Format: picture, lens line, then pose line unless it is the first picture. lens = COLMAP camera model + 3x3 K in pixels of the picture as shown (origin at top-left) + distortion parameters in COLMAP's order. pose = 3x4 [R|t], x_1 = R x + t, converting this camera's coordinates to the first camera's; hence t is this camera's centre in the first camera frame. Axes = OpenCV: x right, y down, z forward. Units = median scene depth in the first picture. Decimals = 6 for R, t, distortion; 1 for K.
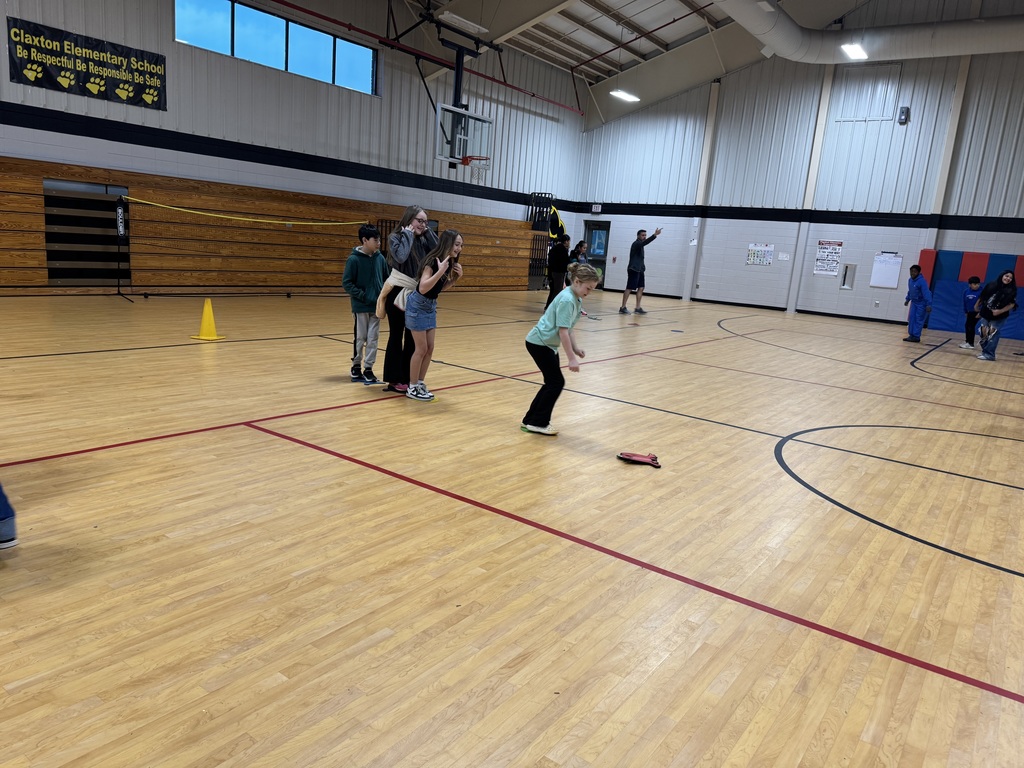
lens RADIAL K [[716.5, 0, 512.0], [0, 716.5, 384.0], [0, 0, 1]] dist [0.054635, -0.059737]
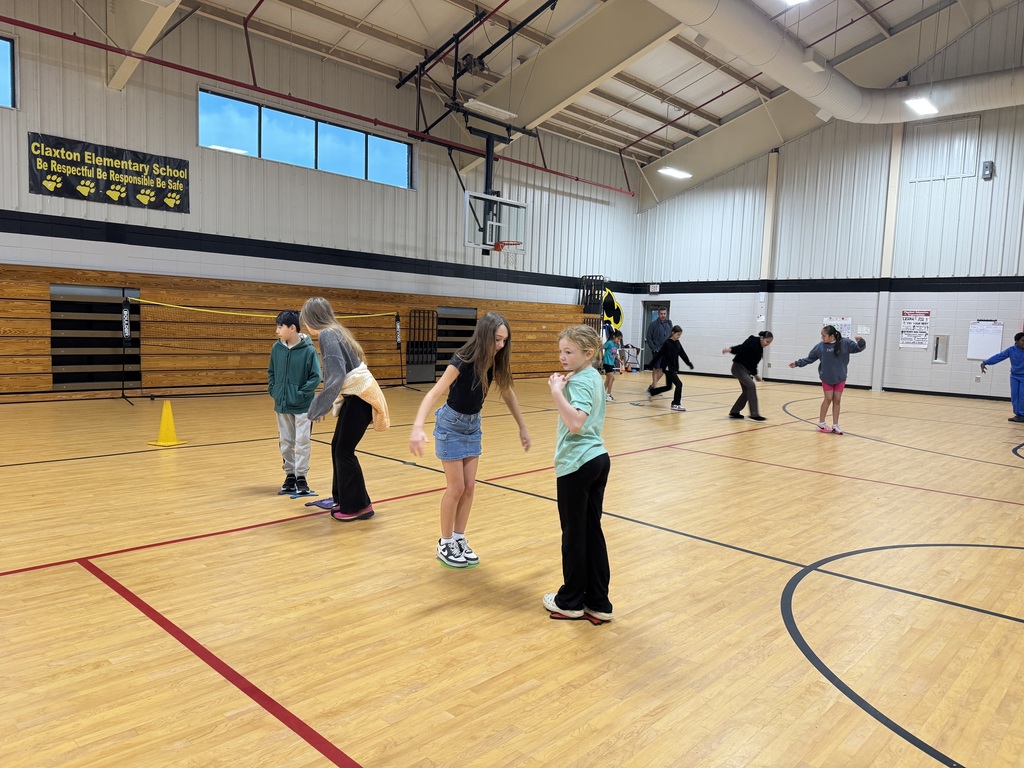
lens RADIAL K [[716.5, 0, 512.0], [0, 716.5, 384.0], [0, 0, 1]] dist [0.054635, -0.059737]
pose [[0.991562, -0.033758, -0.125159, 0.076620], [0.018522, 0.992485, -0.120960, -0.011954], [0.128301, 0.117621, 0.984735, 0.090671]]
